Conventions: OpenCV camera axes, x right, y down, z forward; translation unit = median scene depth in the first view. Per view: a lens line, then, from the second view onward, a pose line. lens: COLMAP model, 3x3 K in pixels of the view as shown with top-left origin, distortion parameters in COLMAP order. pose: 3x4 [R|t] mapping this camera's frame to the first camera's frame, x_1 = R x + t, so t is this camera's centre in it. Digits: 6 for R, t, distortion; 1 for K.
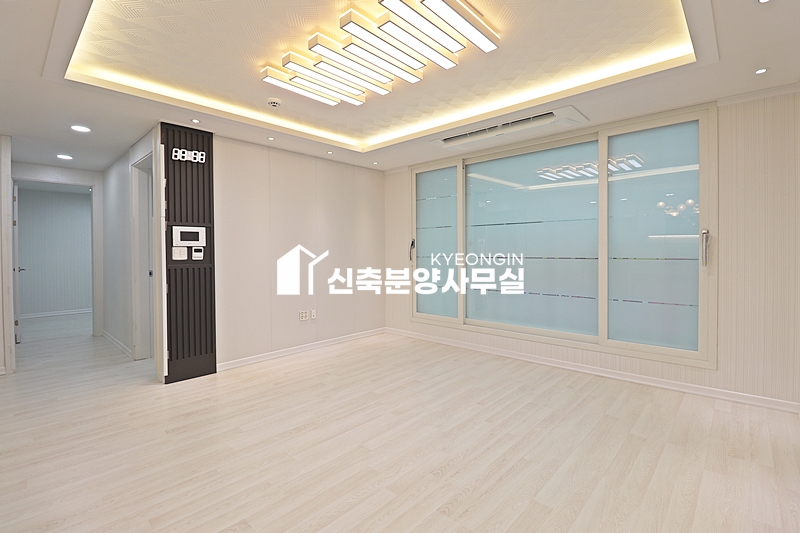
lens RADIAL K [[371.3, 0, 397.7], [0, 371.3, 258.0], [0, 0, 1]] dist [-0.000622, -0.015167]
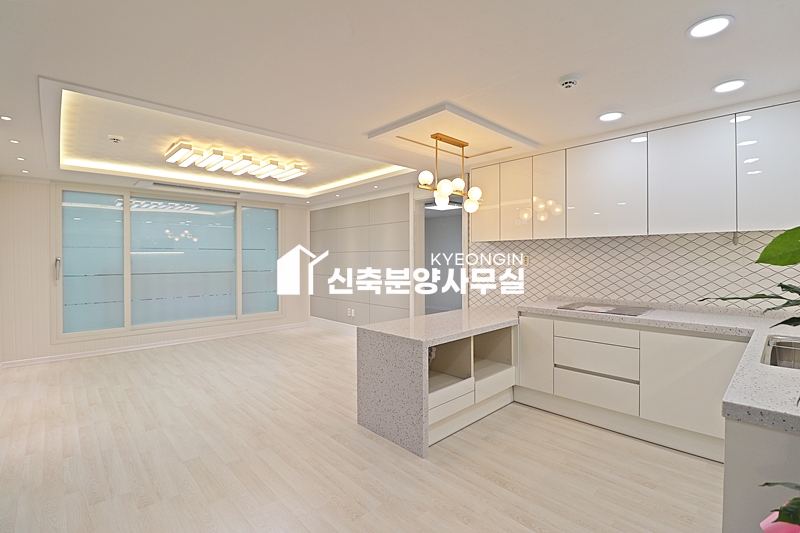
lens RADIAL K [[368.1, 0, 398.7], [0, 368.1, 260.5], [0, 0, 1]] dist [0.012577, -0.022202]
pose [[0.073166, -0.002160, 0.997317, -1.252391], [0.024592, 0.999698, 0.000361, -0.033799], [-0.997017, 0.024500, 0.073197, 0.082787]]
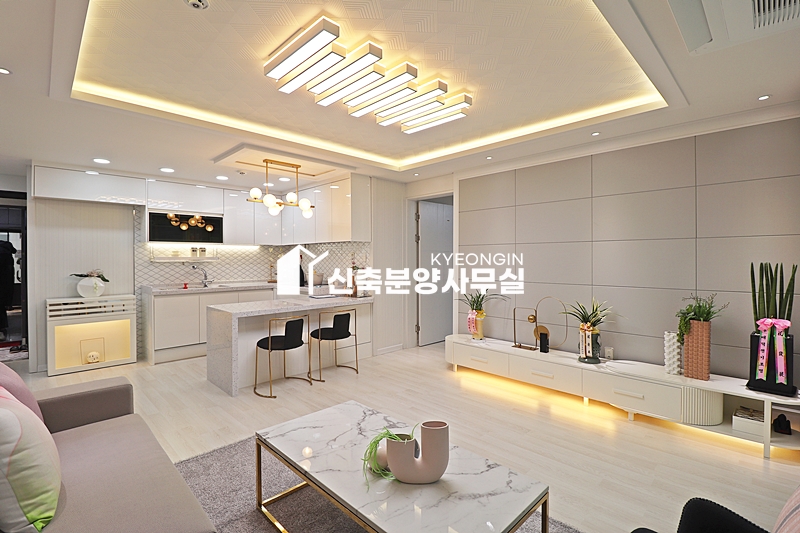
lens RADIAL K [[371.3, 0, 397.7], [0, 371.3, 258.0], [0, 0, 1]] dist [-0.000622, -0.015167]
pose [[-0.047034, 0.007714, -0.998864, 0.664910], [-0.020593, 0.999750, 0.008690, -0.042195], [0.998681, 0.020979, -0.046863, 0.758697]]
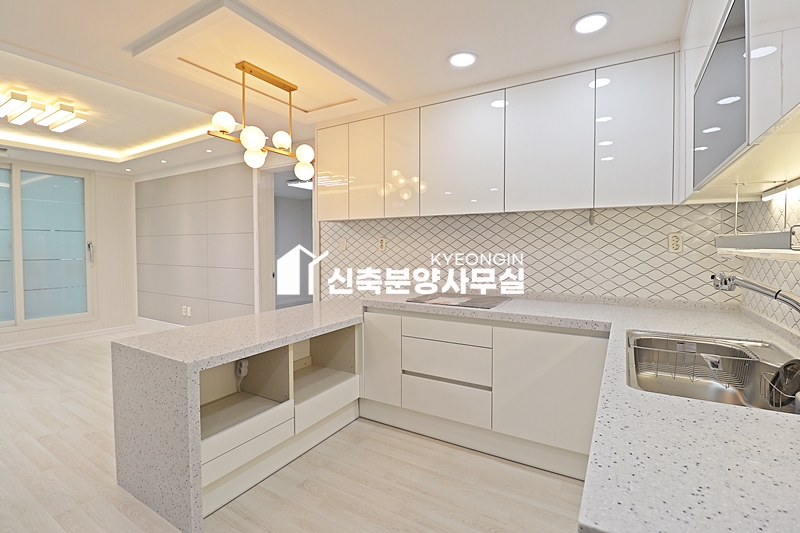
lens RADIAL K [[371.8, 0, 396.2], [0, 371.8, 258.9], [0, 0, 1]] dist [0.000339, -0.009143]
pose [[-0.193767, -0.027523, 0.980661, -1.038464], [0.022616, 0.999215, 0.032512, -0.015309], [-0.980787, 0.028478, -0.192993, -0.078144]]
